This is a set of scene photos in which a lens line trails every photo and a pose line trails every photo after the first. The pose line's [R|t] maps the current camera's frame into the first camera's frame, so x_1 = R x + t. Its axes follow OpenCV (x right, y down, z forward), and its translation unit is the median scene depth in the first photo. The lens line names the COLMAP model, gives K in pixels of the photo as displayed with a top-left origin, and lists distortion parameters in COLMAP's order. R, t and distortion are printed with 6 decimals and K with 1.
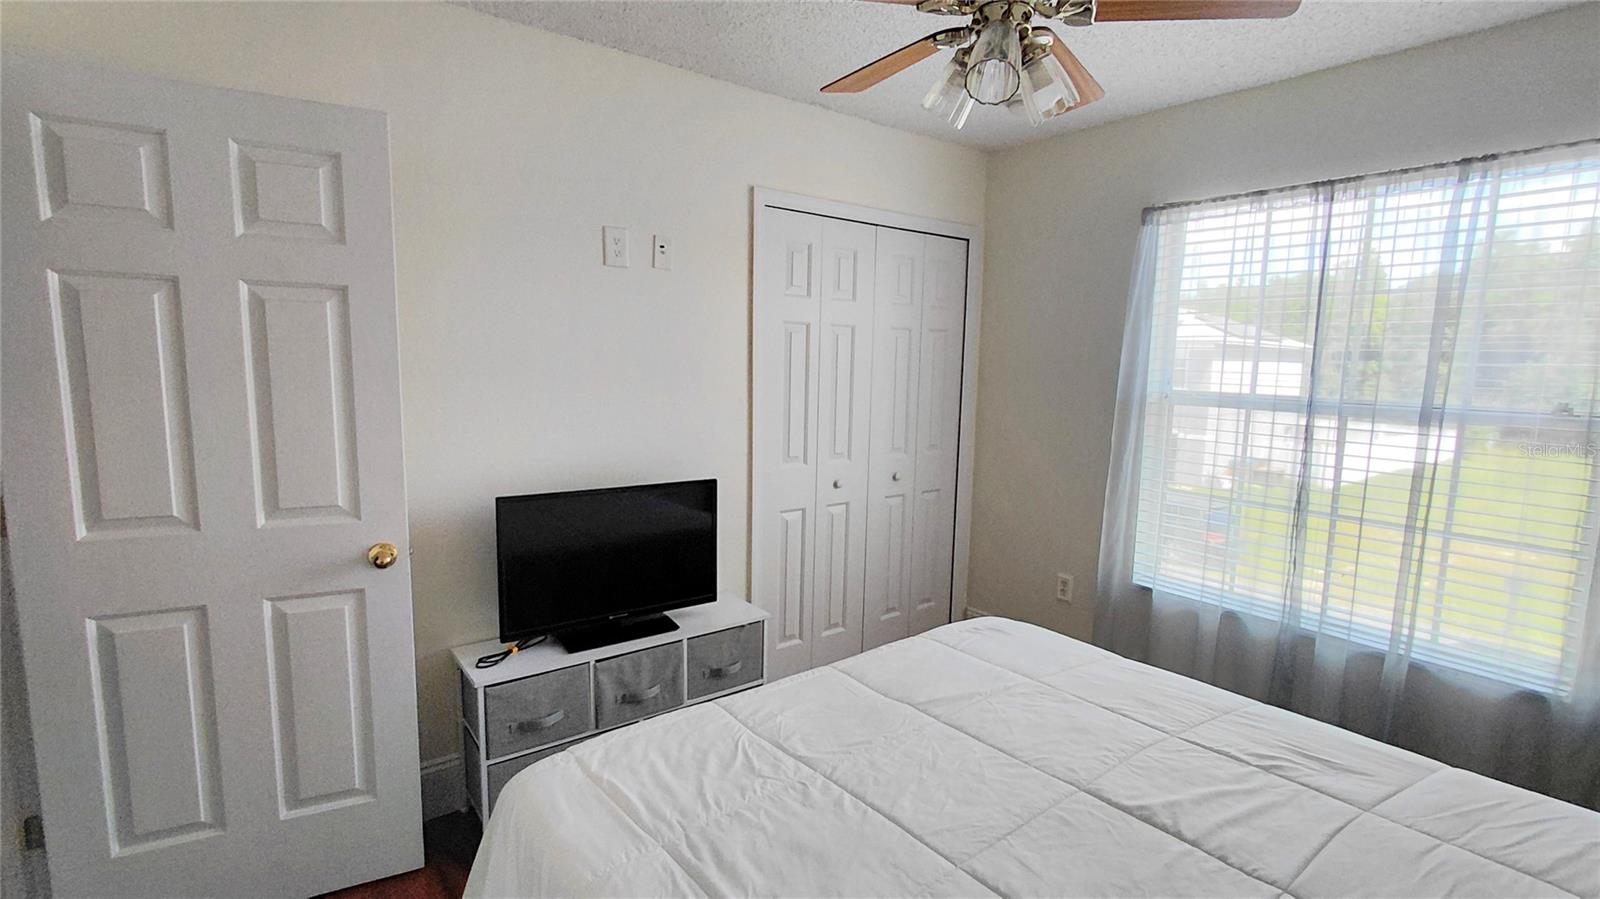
lens RADIAL K [[736.4, 0, 814.1], [0, 736.4, 457.7], [0, 0, 1]] dist [0.019811, 0.000157]
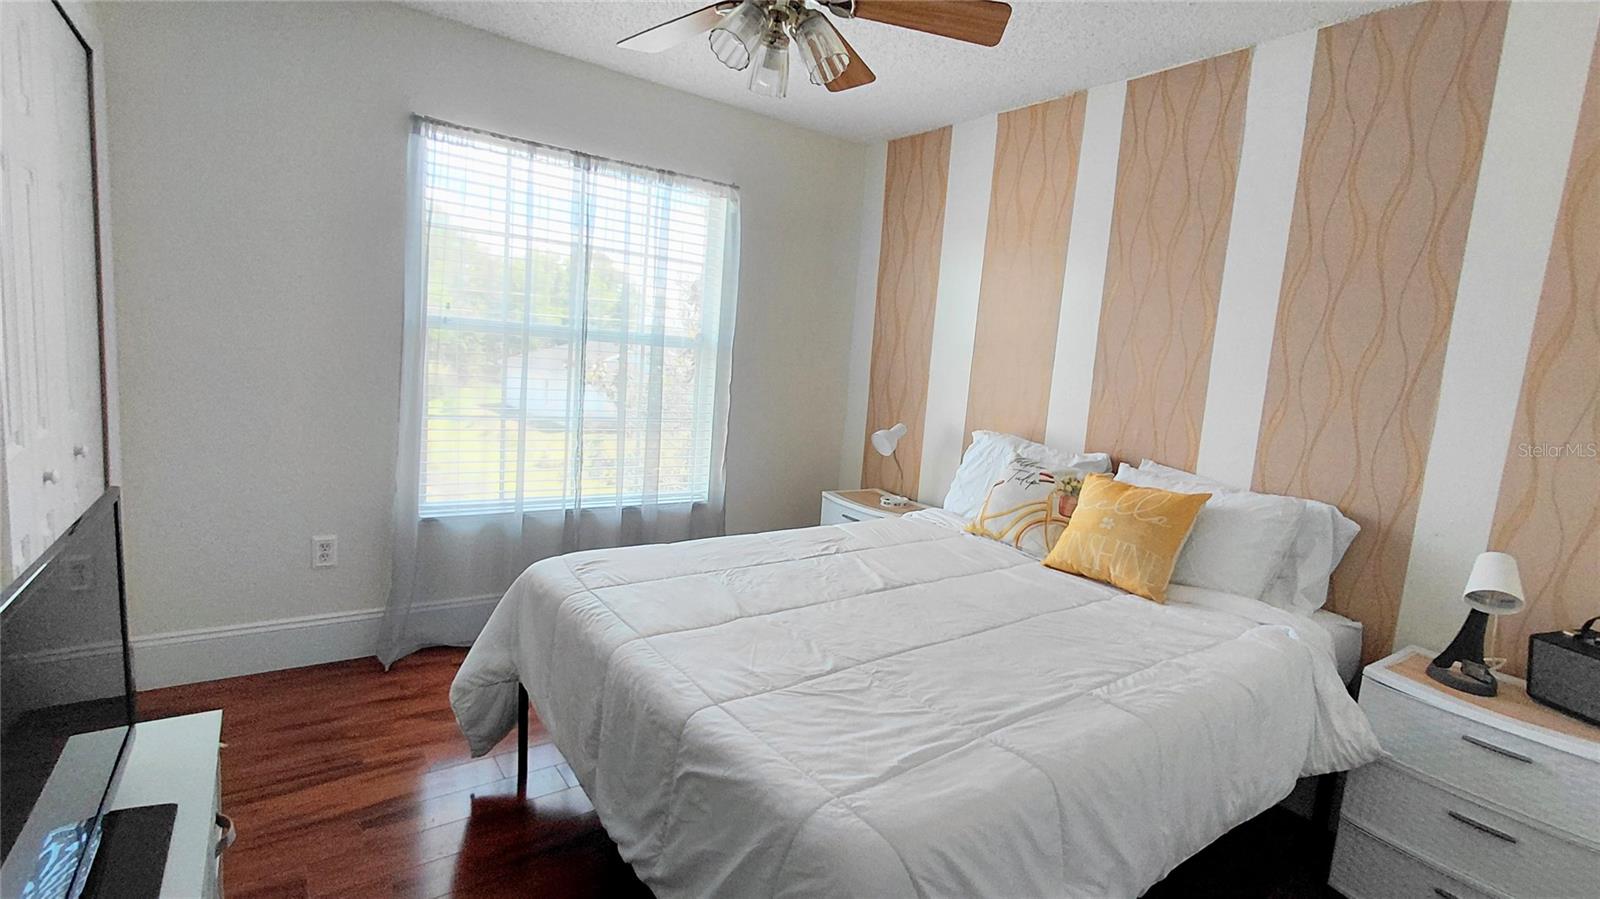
lens RADIAL K [[736.4, 0, 815.2], [0, 736.4, 444.0], [0, 0, 1]] dist [0.019811, 0.000157]
pose [[0.044174, -0.148808, 0.987879, -0.703023], [0.056381, 0.987640, 0.146251, -0.052566], [-0.997432, 0.049237, 0.052018, 0.651969]]
